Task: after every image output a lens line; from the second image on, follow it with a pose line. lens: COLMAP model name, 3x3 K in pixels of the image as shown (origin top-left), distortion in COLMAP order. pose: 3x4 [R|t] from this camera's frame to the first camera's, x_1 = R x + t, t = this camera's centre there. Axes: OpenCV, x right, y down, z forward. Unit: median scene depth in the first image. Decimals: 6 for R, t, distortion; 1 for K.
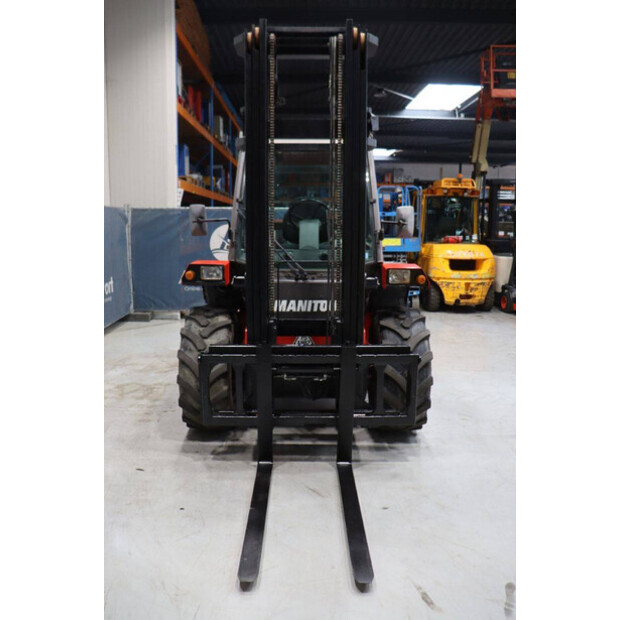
lens RADIAL K [[505.6, 0, 299.1], [0, 505.6, 302.2], [0, 0, 1]] dist [-0.167928, 0.139222]
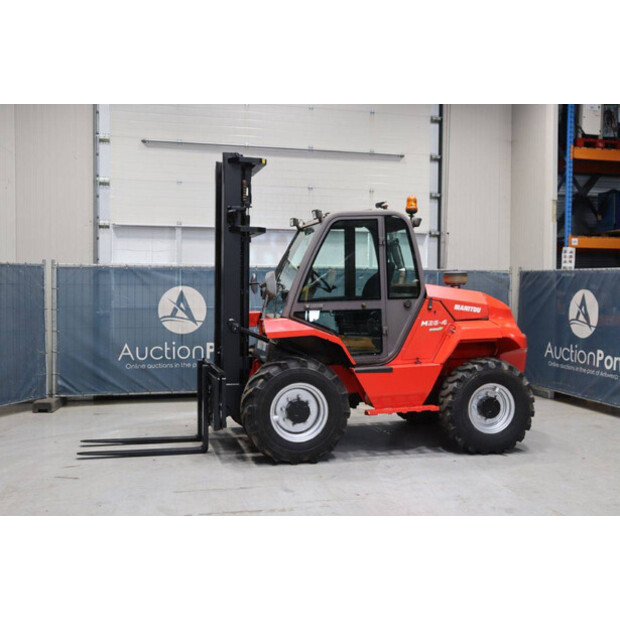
lens RADIAL K [[727.2, 0, 307.5], [0, 727.2, 308.1], [0, 0, 1]] dist [-0.002717, 0.000000]
pose [[0.246341, 0.025956, -0.968836, 1.994992], [-0.155706, 0.987716, -0.013129, -0.088320], [0.956594, 0.154087, 0.247357, 0.631724]]
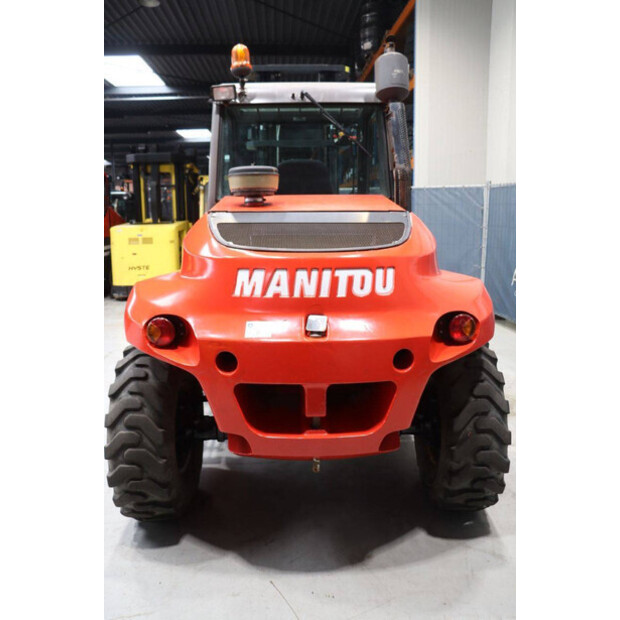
lens RADIAL K [[505.6, 0, 311.7], [0, 505.6, 306.6], [0, 0, 1]] dist [-0.167928, 0.139222]
pose [[-0.998695, 0.013535, -0.049245, 0.052328], [-0.004211, 0.939137, 0.343518, -0.339135], [0.050897, 0.343277, -0.937854, 2.231404]]
